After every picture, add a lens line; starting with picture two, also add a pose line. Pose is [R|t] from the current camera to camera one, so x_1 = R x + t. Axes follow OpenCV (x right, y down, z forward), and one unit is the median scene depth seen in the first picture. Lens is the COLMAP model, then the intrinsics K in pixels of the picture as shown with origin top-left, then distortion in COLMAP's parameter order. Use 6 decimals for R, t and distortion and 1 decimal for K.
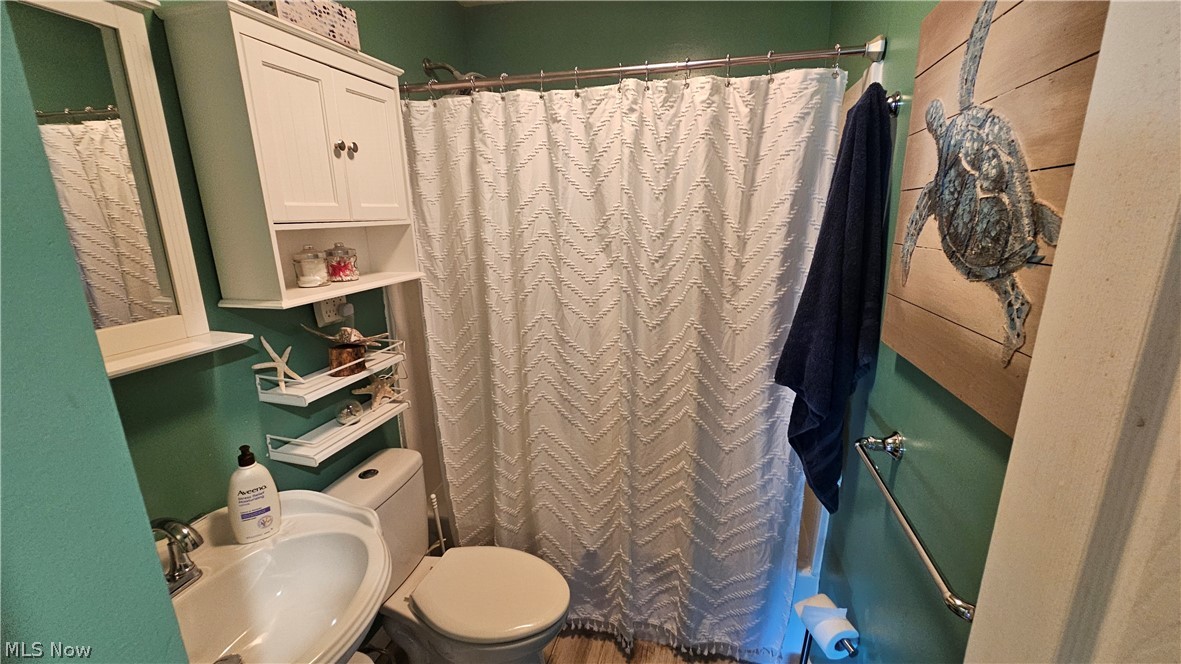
lens RADIAL K [[479.7, 0, 591.0], [0, 479.7, 333.9], [0, 0, 1]] dist [-0.007179, -0.000156]
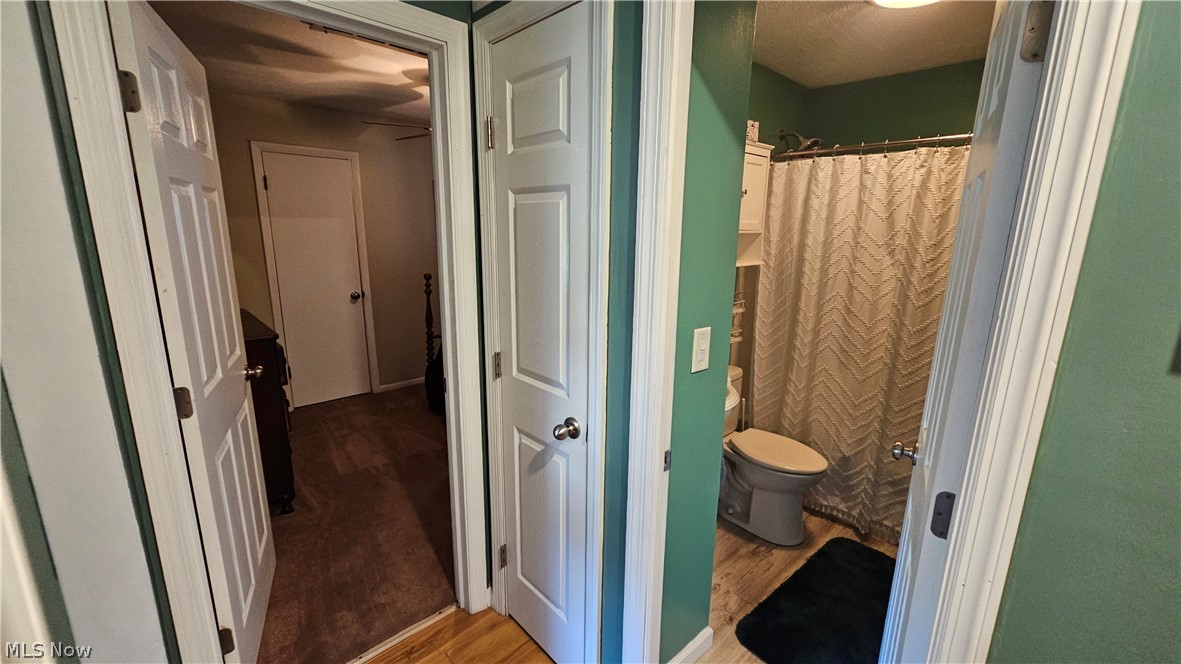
lens RADIAL K [[479.7, 0, 591.1], [0, 479.7, 335.6], [0, 0, 1]] dist [-0.007179, -0.000156]
pose [[0.838720, 0.145996, -0.524627, 0.067695], [-0.164107, 0.986368, 0.012134, 0.220818], [0.519247, 0.075918, 0.851246, -0.777739]]
